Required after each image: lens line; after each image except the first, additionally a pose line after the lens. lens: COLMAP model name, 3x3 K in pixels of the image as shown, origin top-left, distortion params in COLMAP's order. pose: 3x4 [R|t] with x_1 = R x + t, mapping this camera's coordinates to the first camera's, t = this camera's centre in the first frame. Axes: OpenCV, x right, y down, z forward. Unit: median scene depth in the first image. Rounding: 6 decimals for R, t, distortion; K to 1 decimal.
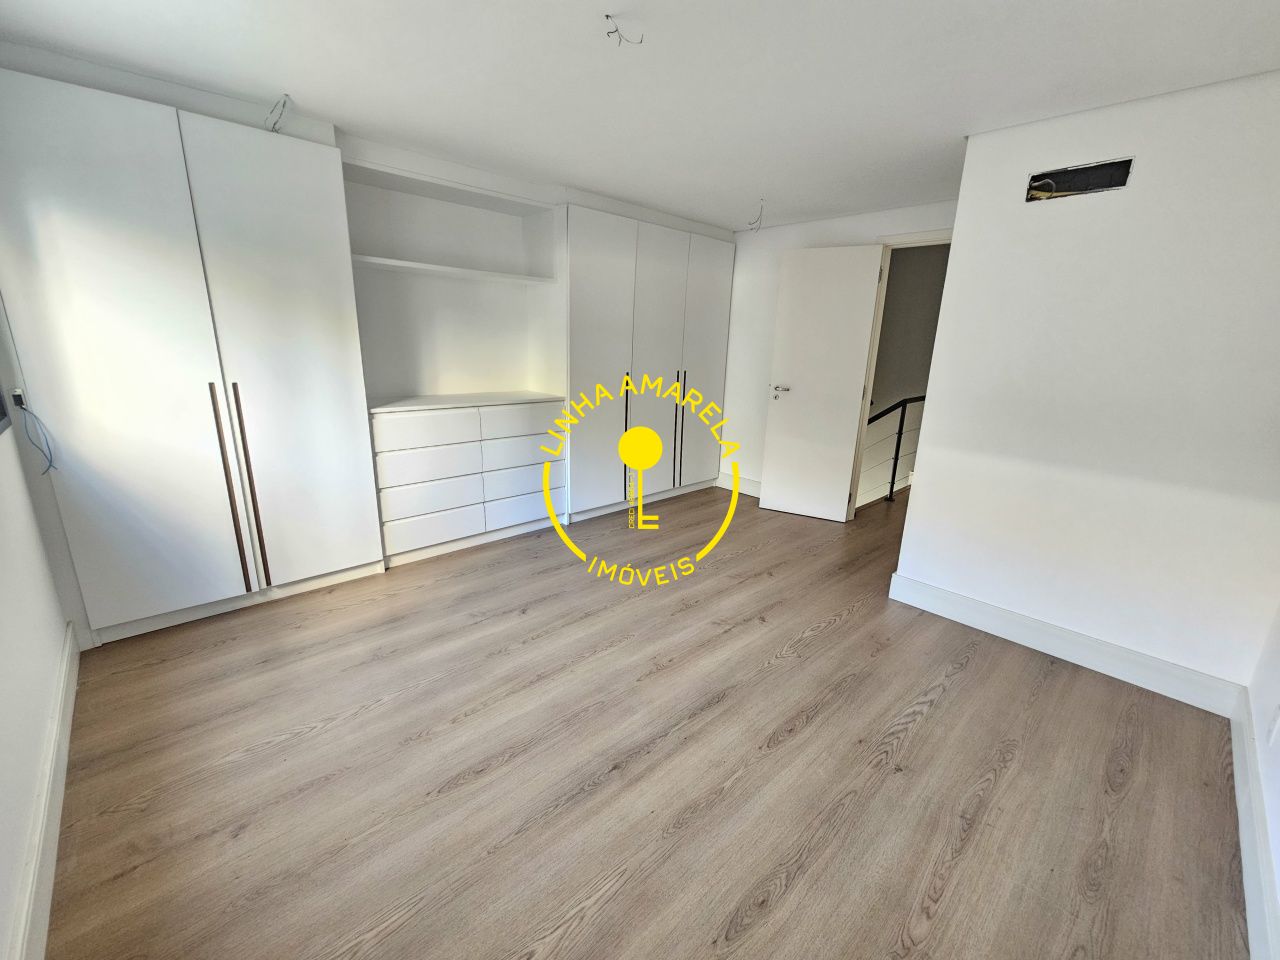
lens RADIAL K [[527.3, 0, 643.2], [0, 527.3, 477.8], [0, 0, 1]] dist [-0.000202, -0.000213]
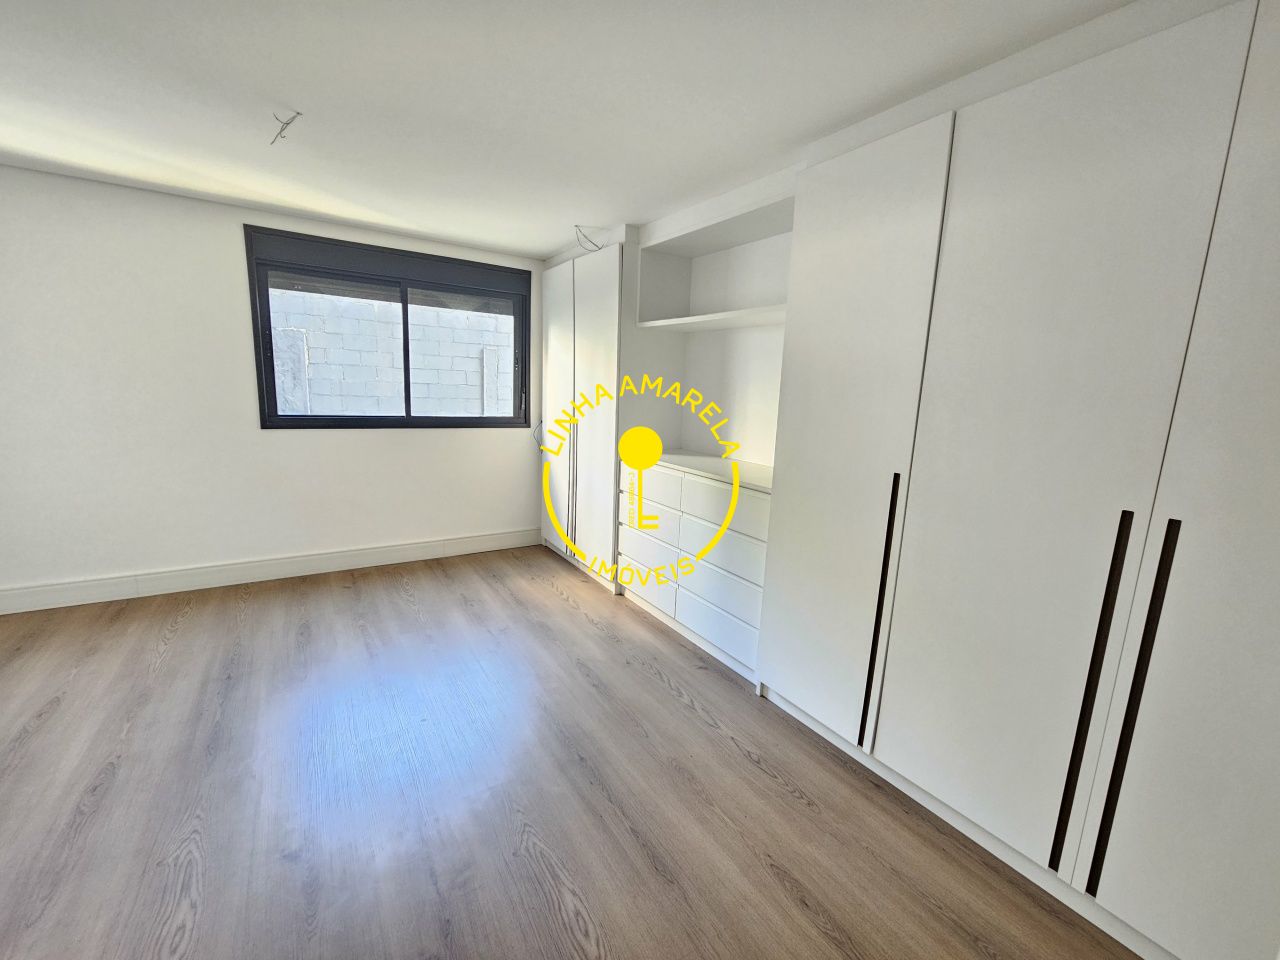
lens RADIAL K [[527.3, 0, 643.2], [0, 527.3, 477.8], [0, 0, 1]] dist [-0.000202, -0.000213]
pose [[-0.184616, 0.134696, -0.973537, 0.851625], [-0.298861, 0.935961, 0.186172, -0.429407], [0.936269, 0.325322, -0.132538, 1.705305]]
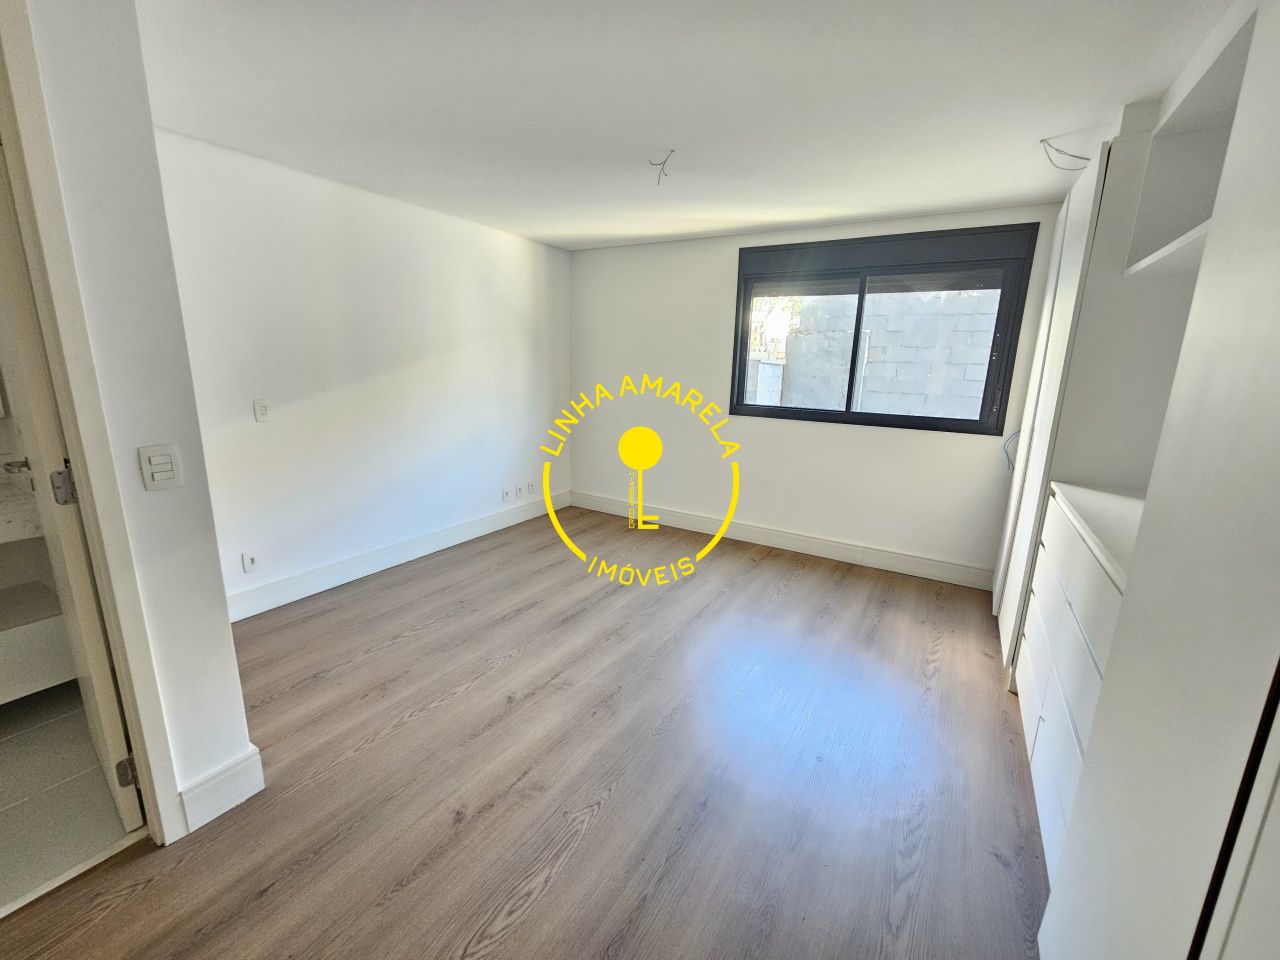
lens RADIAL K [[527.3, 0, 643.2], [0, 527.3, 477.8], [0, 0, 1]] dist [-0.000202, -0.000213]
pose [[-0.962336, 0.004911, -0.271817, 0.326899], [-0.120162, 0.889187, 0.441483, -0.548983], [0.243864, 0.457518, -0.855107, 2.087351]]
